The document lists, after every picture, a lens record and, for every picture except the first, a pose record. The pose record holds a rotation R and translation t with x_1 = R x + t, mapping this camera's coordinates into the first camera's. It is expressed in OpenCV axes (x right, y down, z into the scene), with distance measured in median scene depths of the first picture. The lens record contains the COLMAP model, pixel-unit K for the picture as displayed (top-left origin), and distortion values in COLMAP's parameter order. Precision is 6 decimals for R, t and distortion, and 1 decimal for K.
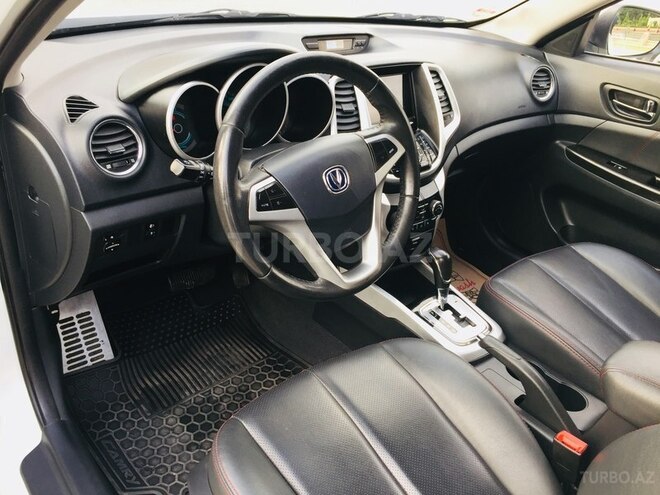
lens RADIAL K [[564.9, 0, 330.0], [0, 564.9, 247.5], [0, 0, 1]] dist [0.083657, -0.114400]
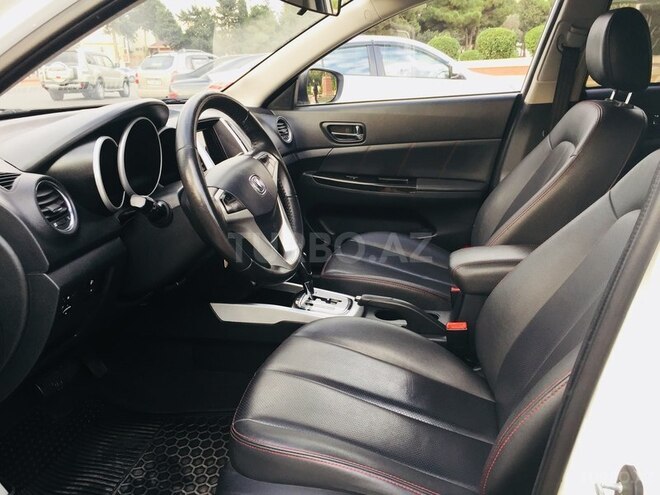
lens RADIAL K [[564.9, 0, 330.0], [0, 564.9, 247.5], [0, 0, 1]] dist [0.083657, -0.114400]
pose [[0.782379, -0.281024, 0.555796, -0.374635], [0.381273, 0.921759, -0.070644, 0.097722], [-0.492457, 0.267180, 0.828312, -0.042173]]
